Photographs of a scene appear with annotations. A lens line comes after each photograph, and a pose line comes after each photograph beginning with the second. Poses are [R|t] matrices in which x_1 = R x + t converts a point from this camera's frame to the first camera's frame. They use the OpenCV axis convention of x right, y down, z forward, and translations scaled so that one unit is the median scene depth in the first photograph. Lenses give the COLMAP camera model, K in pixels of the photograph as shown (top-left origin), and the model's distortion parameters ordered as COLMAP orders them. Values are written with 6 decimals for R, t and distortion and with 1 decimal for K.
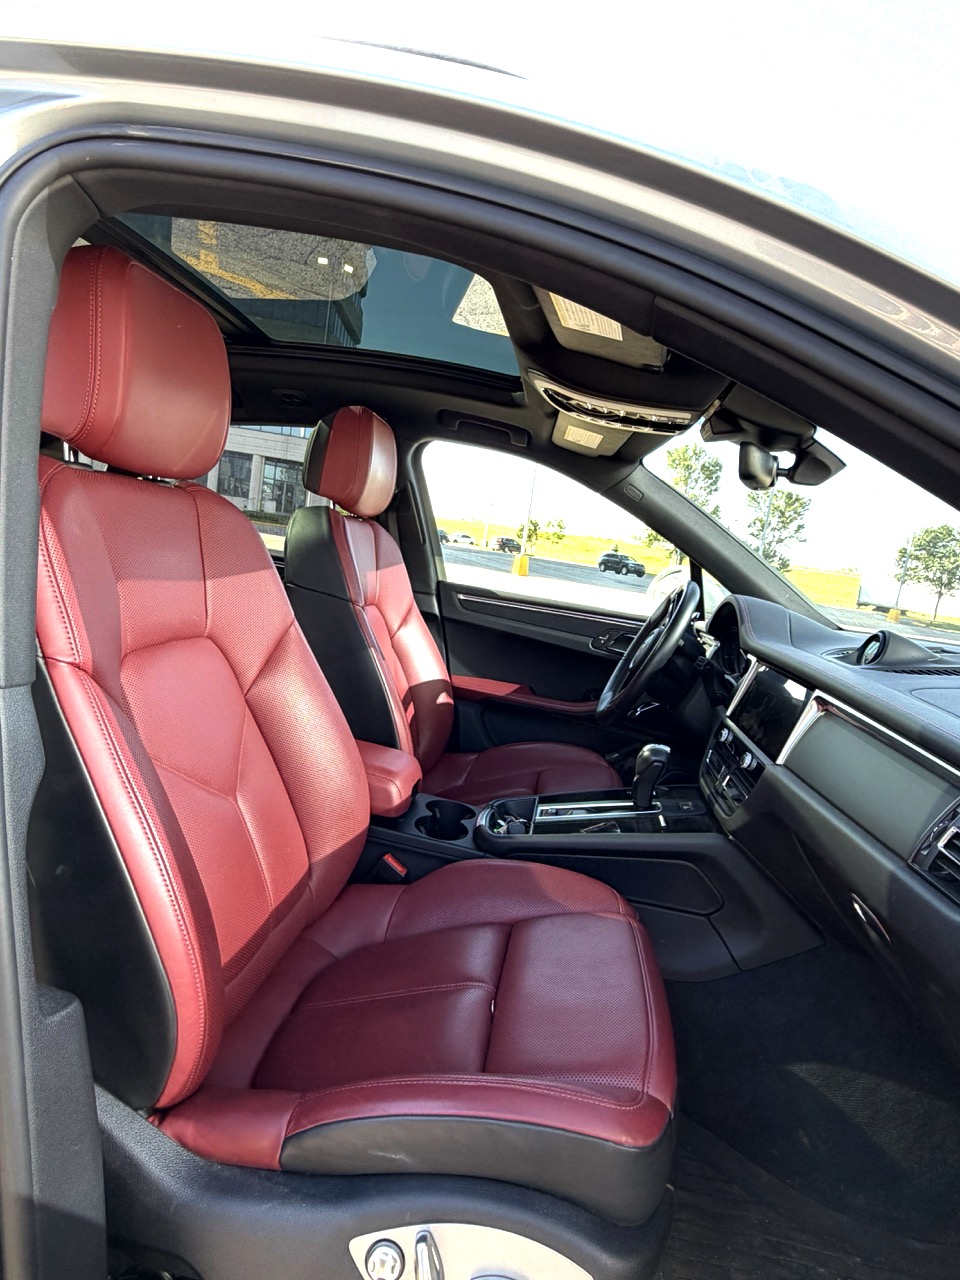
lens RADIAL K [[714.2, 0, 505.3], [0, 714.2, 633.7], [0, 0, 1]] dist [-0.005218, 0.000118]
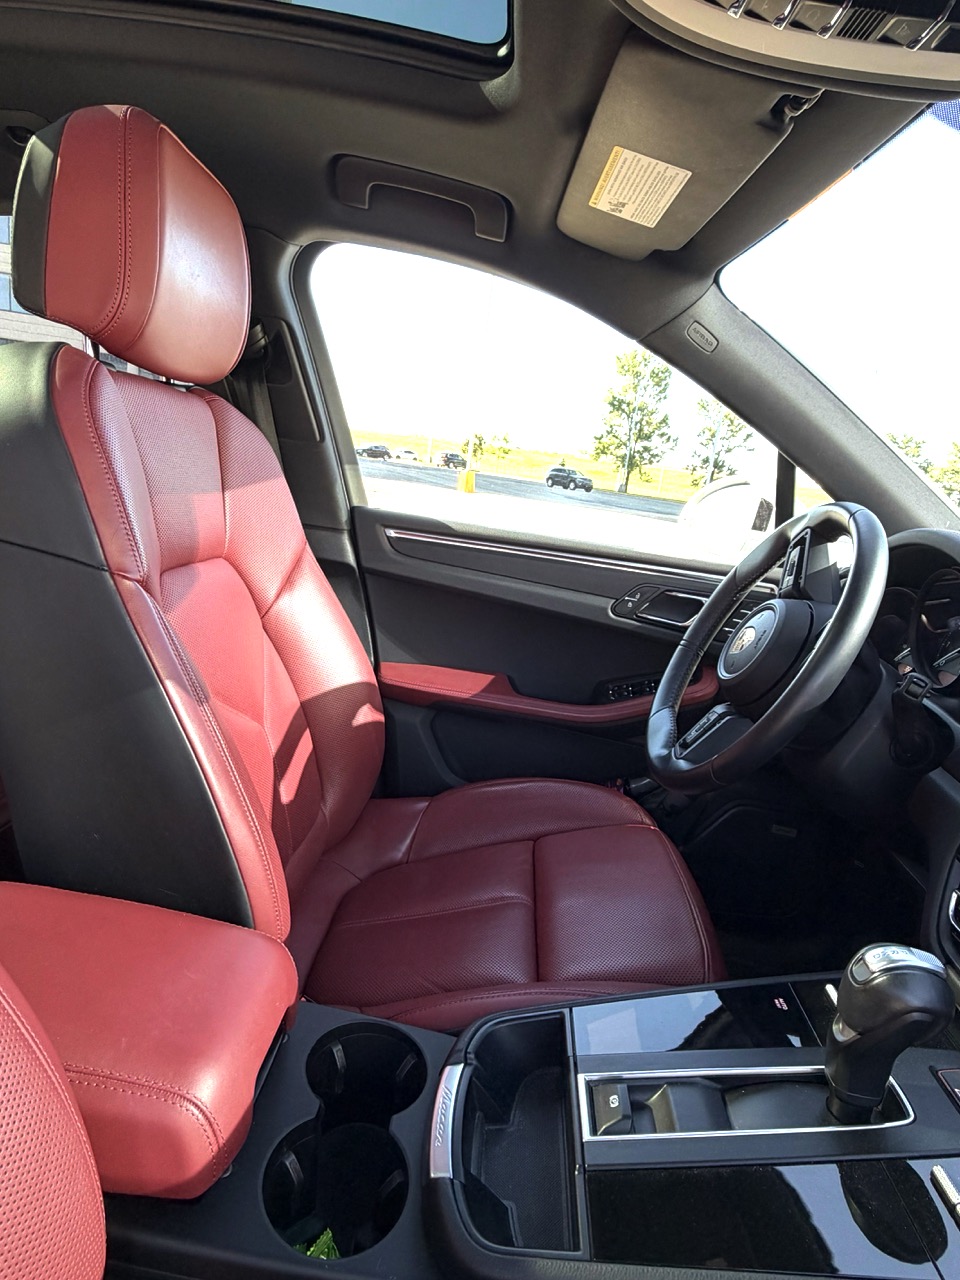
lens RADIAL K [[714.2, 0, 474.2], [0, 714.2, 641.3], [0, 0, 1]] dist [-0.005218, 0.000118]
pose [[0.999241, -0.027684, 0.027408, -0.012000], [0.024083, 0.991997, 0.123945, -0.034418], [-0.030619, -0.123190, 0.991911, 0.395175]]
